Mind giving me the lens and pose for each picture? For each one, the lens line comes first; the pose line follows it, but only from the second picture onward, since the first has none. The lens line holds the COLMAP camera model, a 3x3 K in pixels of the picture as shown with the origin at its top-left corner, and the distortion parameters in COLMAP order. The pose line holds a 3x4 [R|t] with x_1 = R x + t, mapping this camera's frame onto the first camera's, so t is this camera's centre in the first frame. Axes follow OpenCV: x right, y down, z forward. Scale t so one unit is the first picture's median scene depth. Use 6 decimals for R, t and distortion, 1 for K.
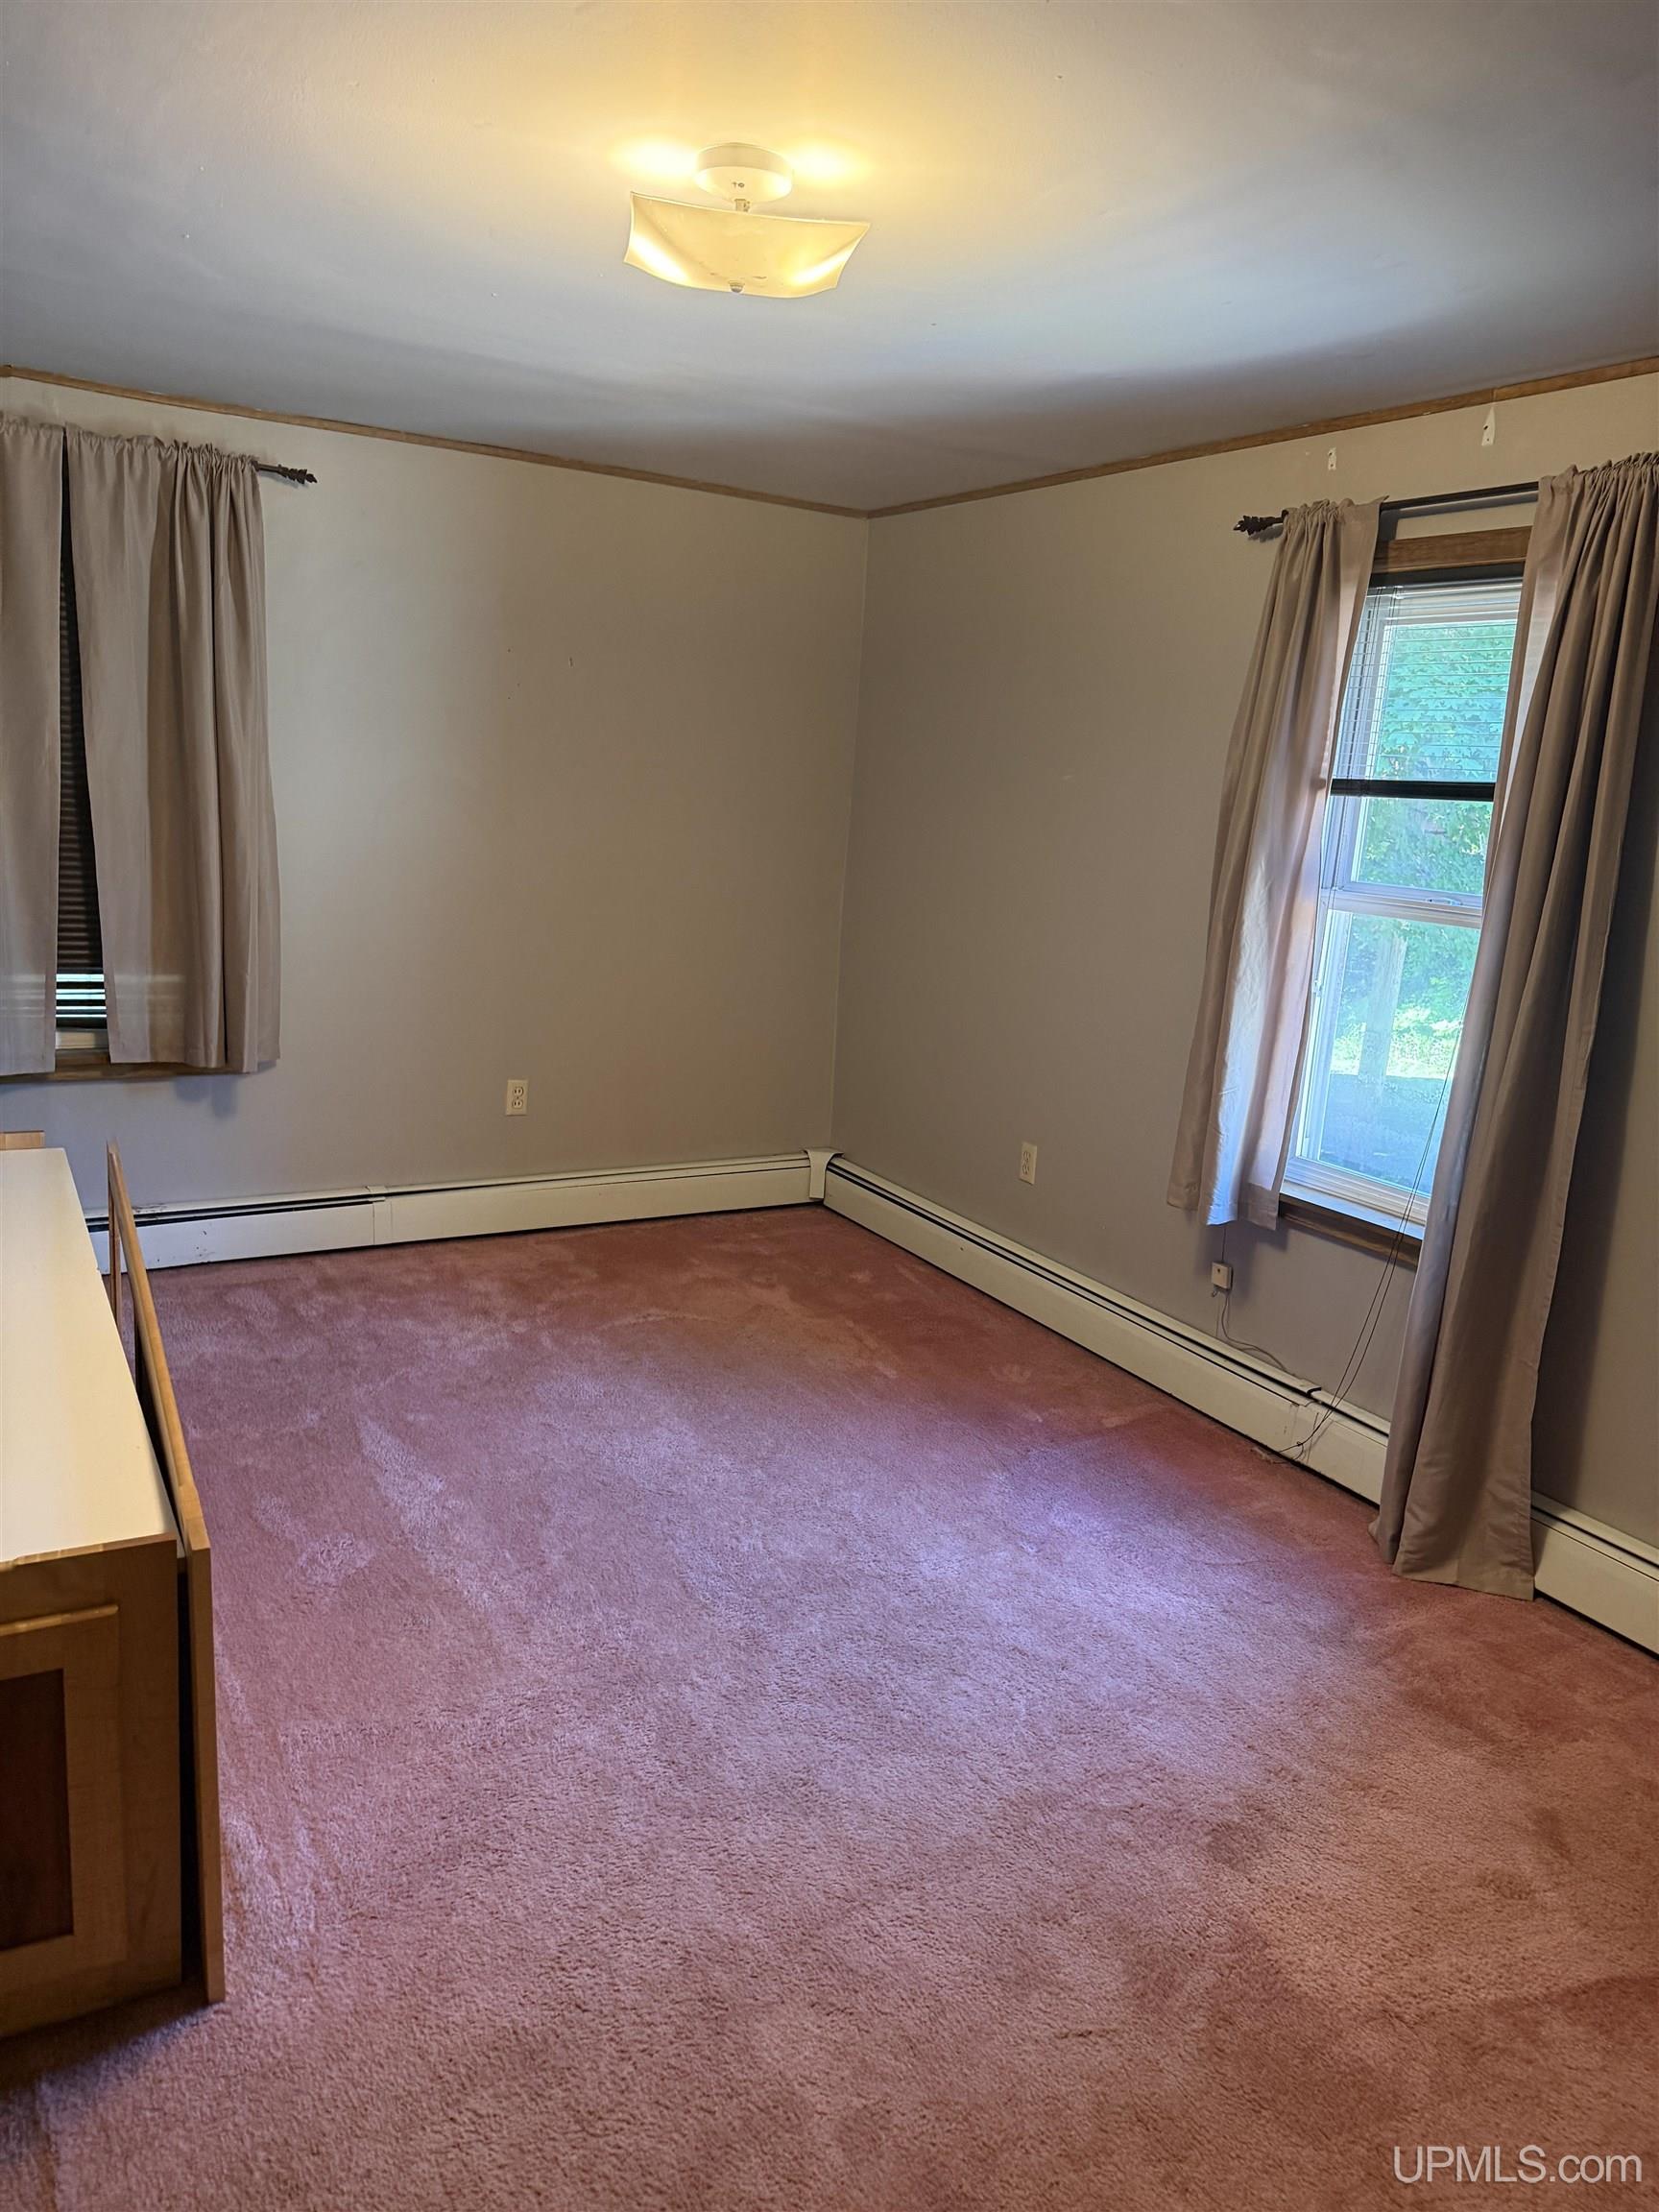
lens RADIAL K [[1577.2, 0, 827.5], [0, 1577.2, 1107.7], [0, 0, 1]] dist [0.046620, -0.043981]
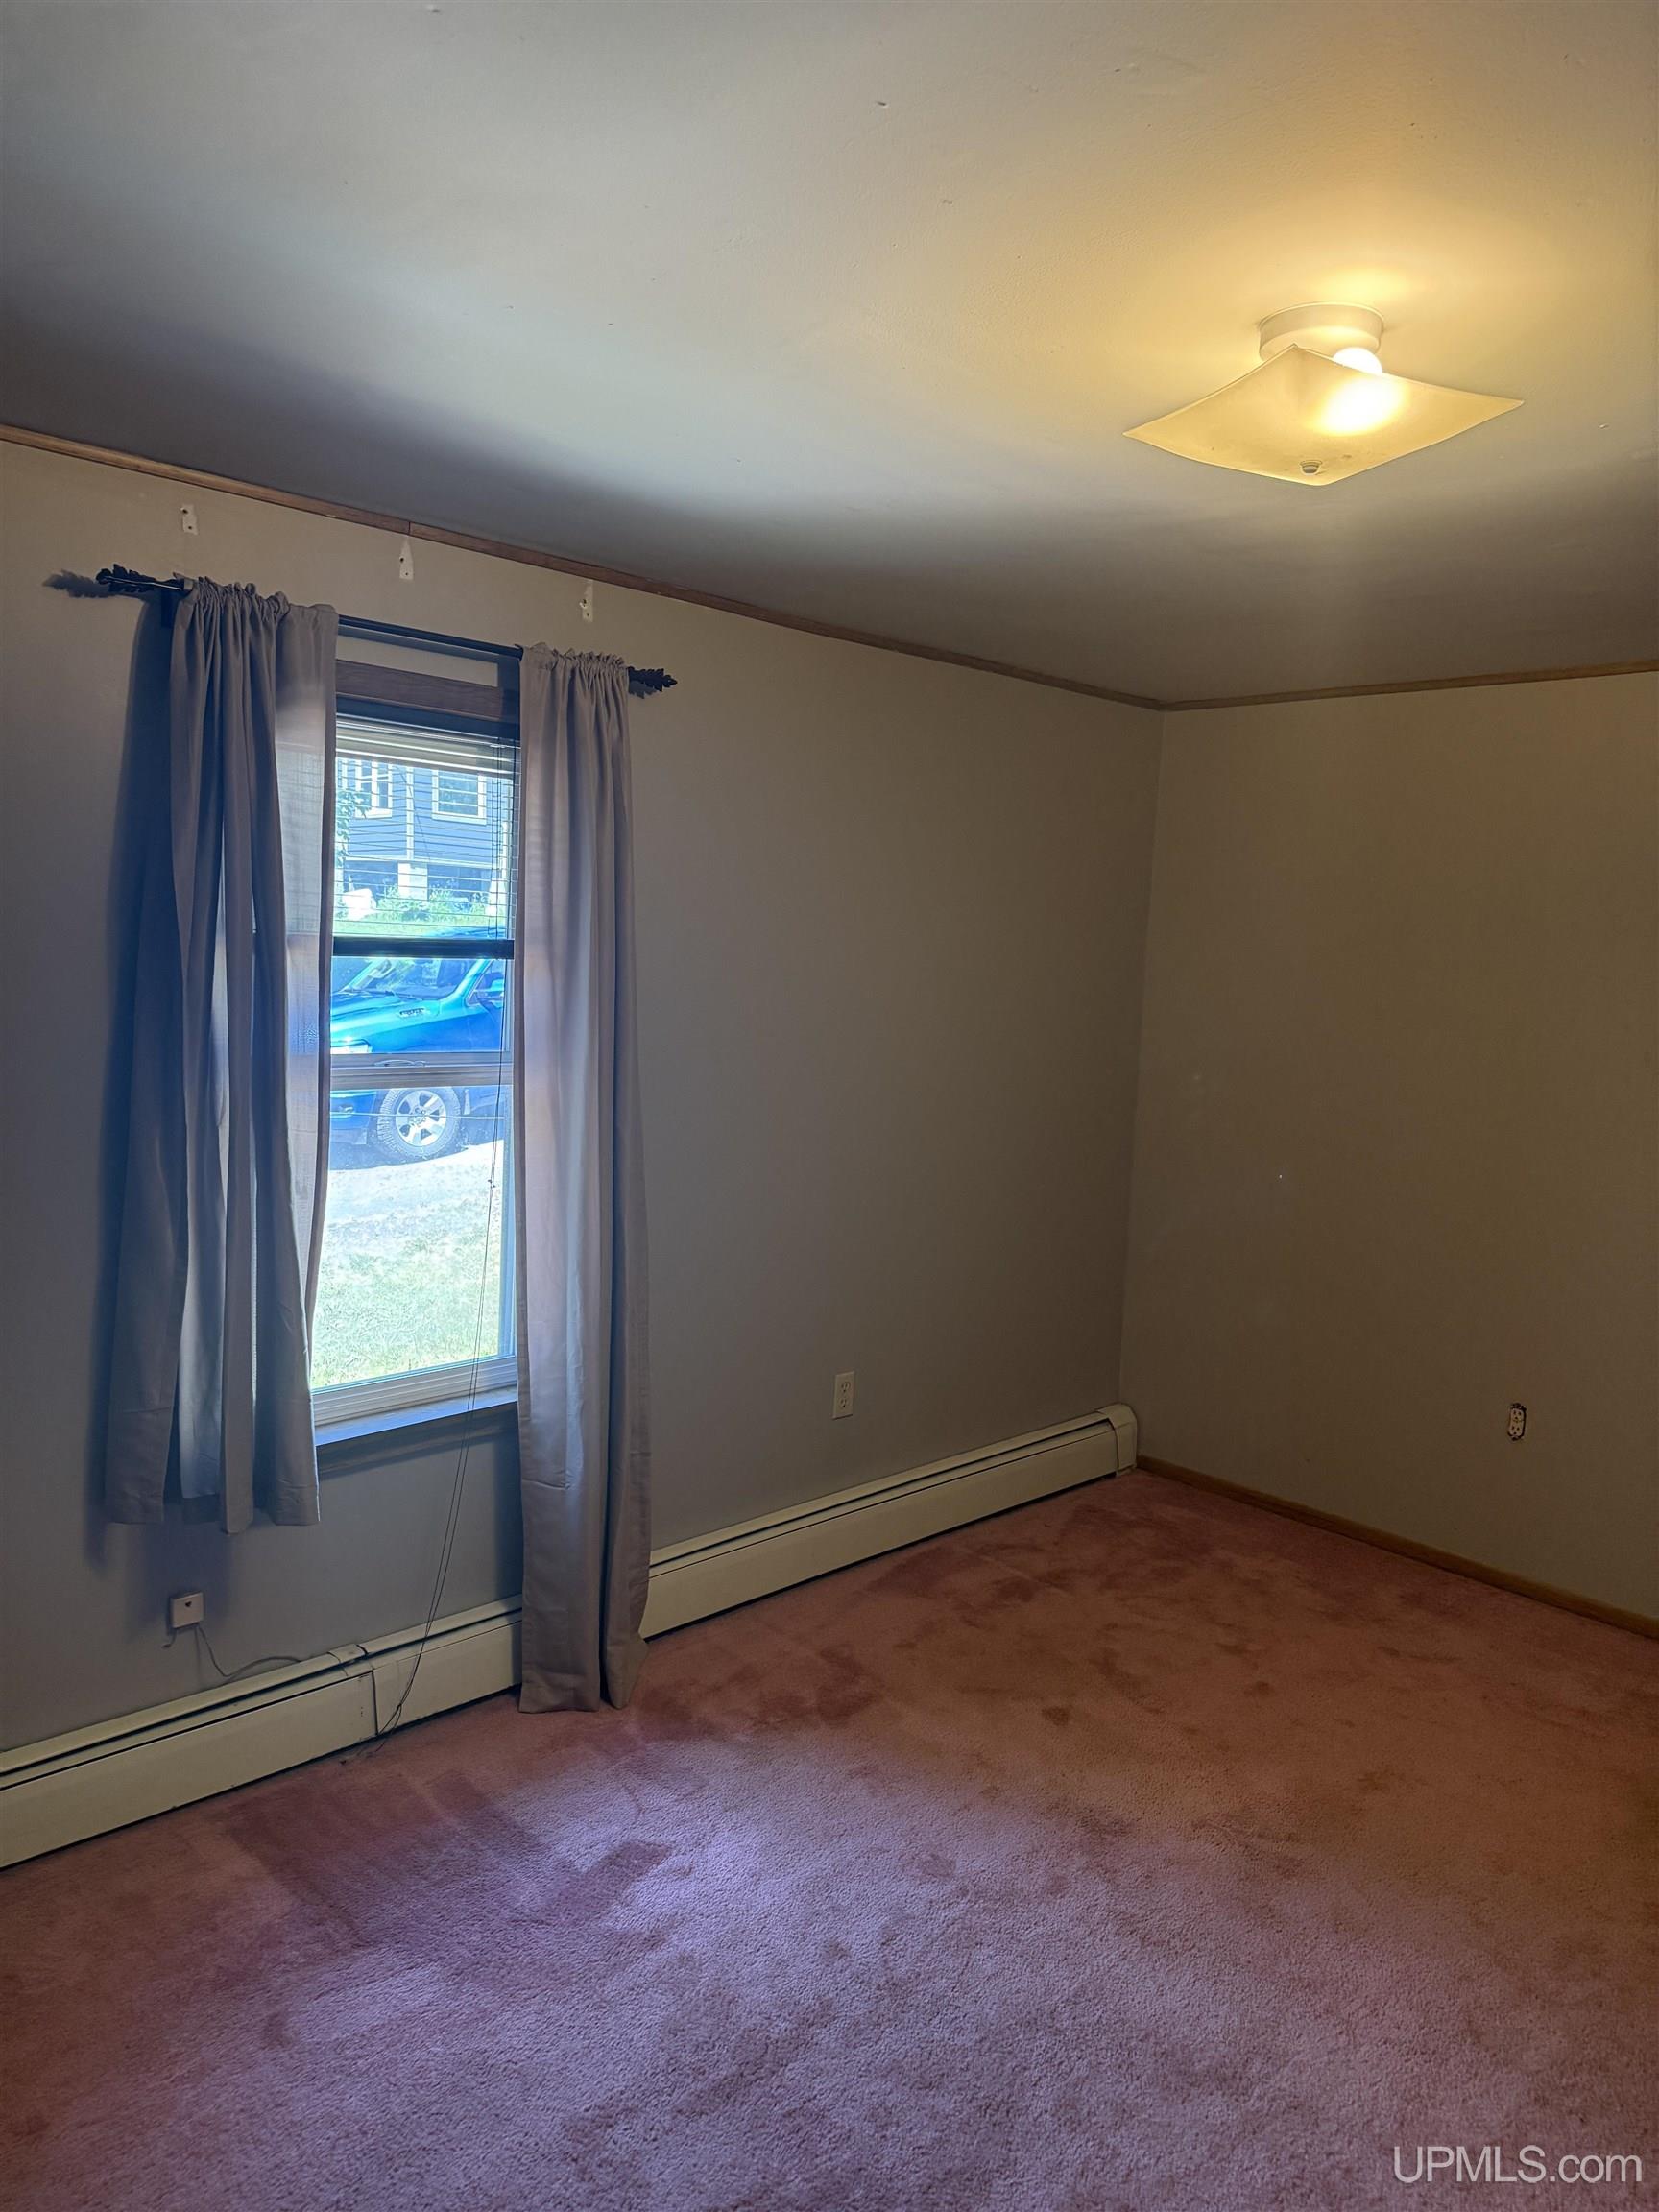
lens RADIAL K [[1577.2, 0, 827.8], [0, 1577.2, 1109.4], [0, 0, 1]] dist [0.046620, -0.043981]
pose [[-0.240097, -0.185397, 0.952881, -0.584863], [0.144635, 0.963805, 0.223966, -0.291224], [-0.959914, 0.191593, -0.204592, 1.016521]]
